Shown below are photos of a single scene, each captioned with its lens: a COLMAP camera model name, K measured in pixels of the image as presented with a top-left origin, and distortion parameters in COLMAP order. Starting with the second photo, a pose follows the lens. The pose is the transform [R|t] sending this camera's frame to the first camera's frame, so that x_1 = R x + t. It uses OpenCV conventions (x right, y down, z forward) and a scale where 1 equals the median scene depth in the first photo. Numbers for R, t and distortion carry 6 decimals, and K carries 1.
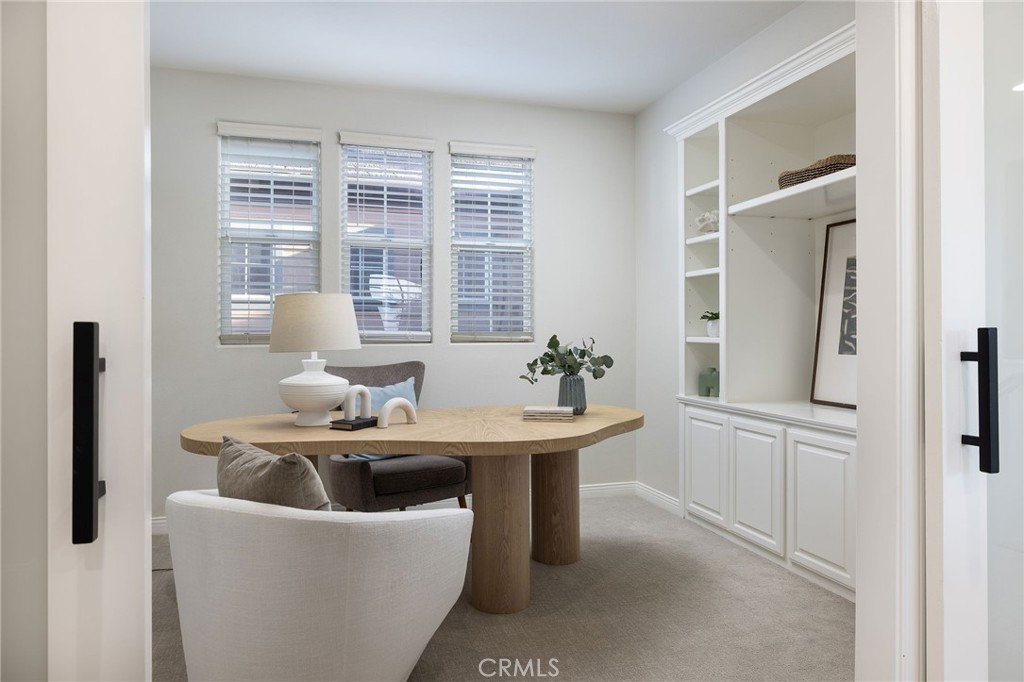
lens RADIAL K [[651.7, 0, 509.8], [0, 651.7, 326.6], [0, 0, 1]] dist [0.004431, 0.001356]
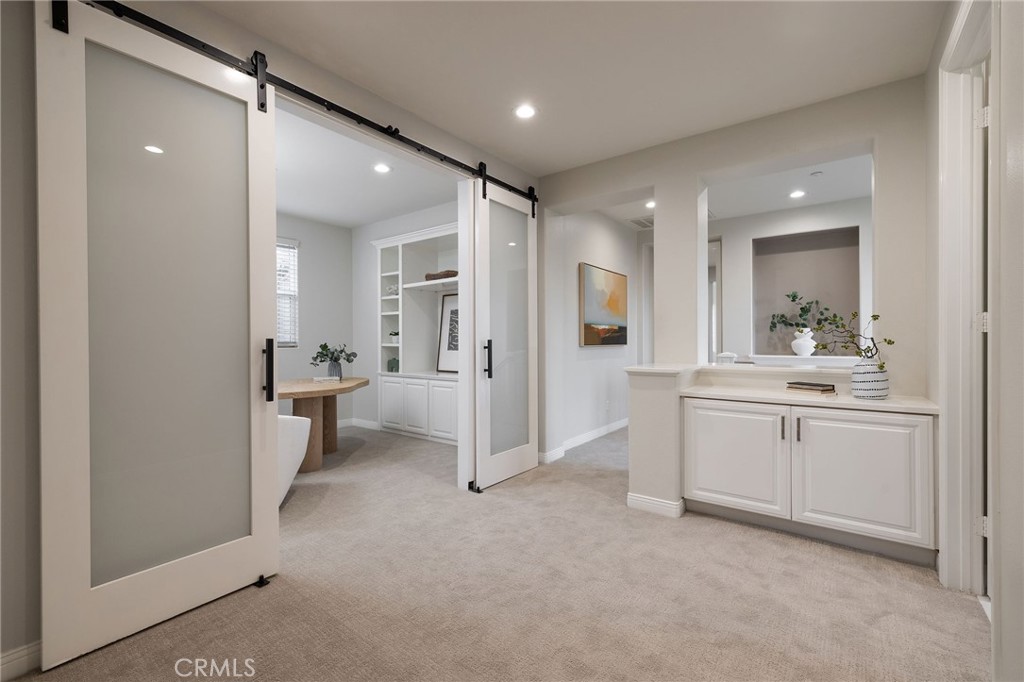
lens RADIAL K [[438.0, 0, 512.0], [0, 438.0, 341.0], [0, 0, 1]] dist [-0.000031, -0.000003]
pose [[0.805619, -0.003243, 0.592425, -0.248652], [-0.001314, 0.999973, 0.007262, -0.003492], [-0.592433, -0.006629, 0.805593, -0.417731]]
